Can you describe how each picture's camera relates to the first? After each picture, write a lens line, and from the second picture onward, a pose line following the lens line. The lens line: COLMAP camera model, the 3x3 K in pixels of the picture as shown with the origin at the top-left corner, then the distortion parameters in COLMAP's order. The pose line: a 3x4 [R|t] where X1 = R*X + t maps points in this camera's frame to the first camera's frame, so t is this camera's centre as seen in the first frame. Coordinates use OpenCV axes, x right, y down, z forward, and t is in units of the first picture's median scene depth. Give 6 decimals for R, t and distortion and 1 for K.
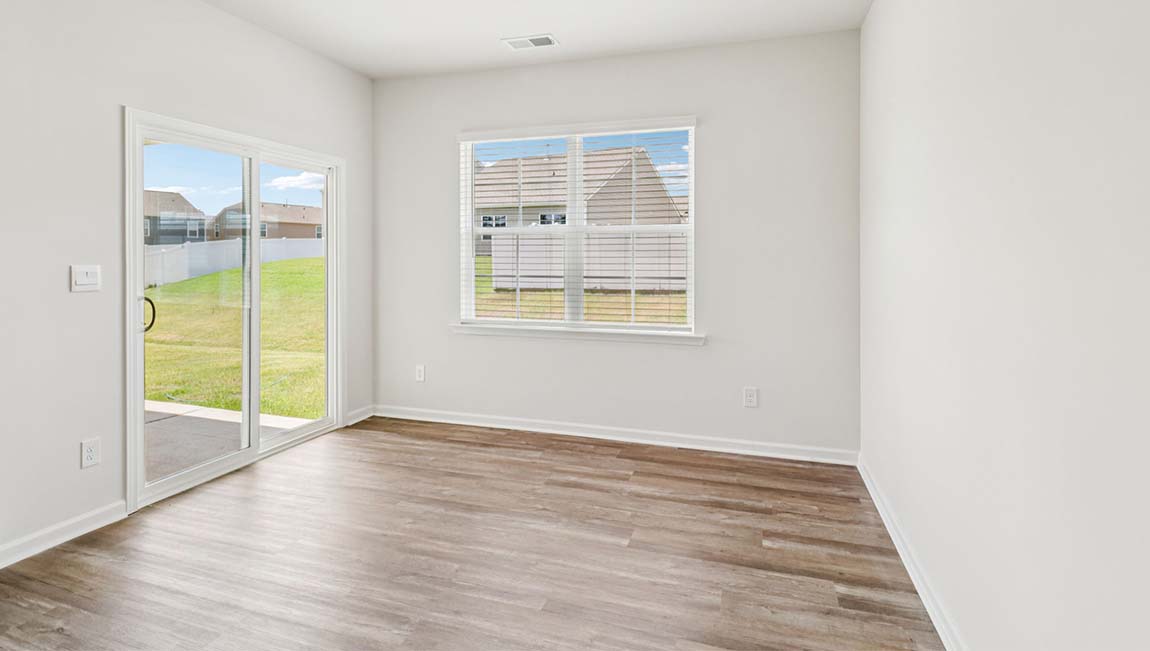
lens RADIAL K [[574.3, 0, 566.3], [0, 574.3, 320.0], [0, 0, 1]] dist [-0.018521, -0.002861]
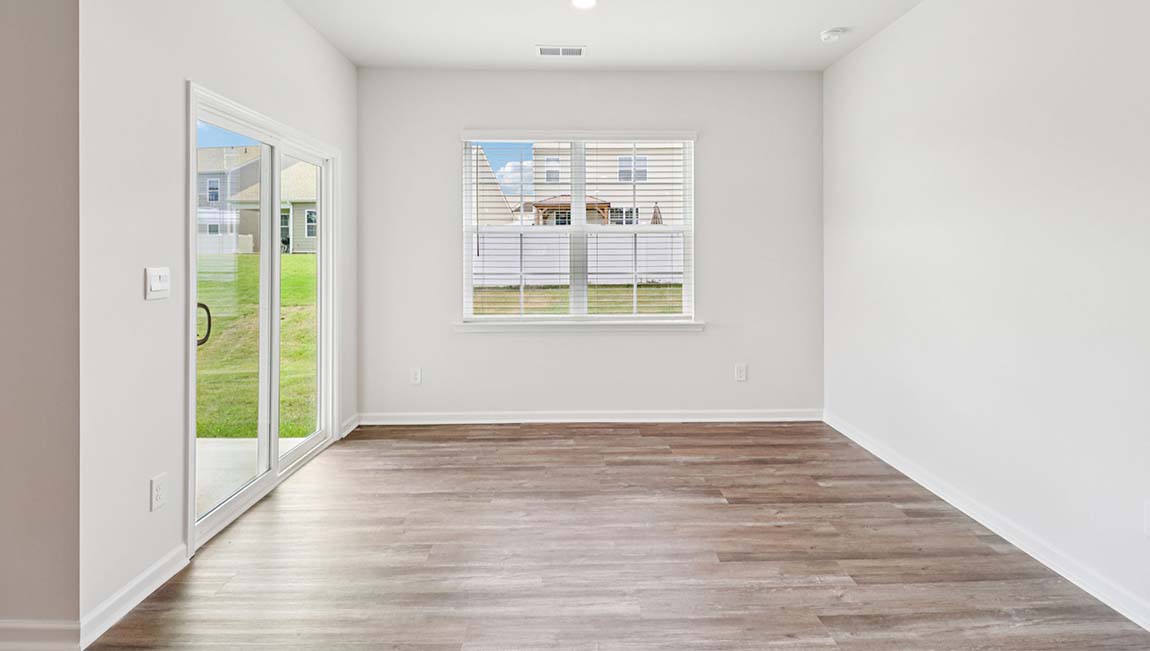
lens RADIAL K [[574.3, 0, 573.3], [0, 574.3, 314.4], [0, 0, 1]] dist [-0.018521, -0.002861]
pose [[0.941828, -0.038809, 0.333847, -0.395501], [0.039612, 0.999205, 0.004403, -0.004807], [-0.333753, 0.009078, 0.942617, 0.001112]]
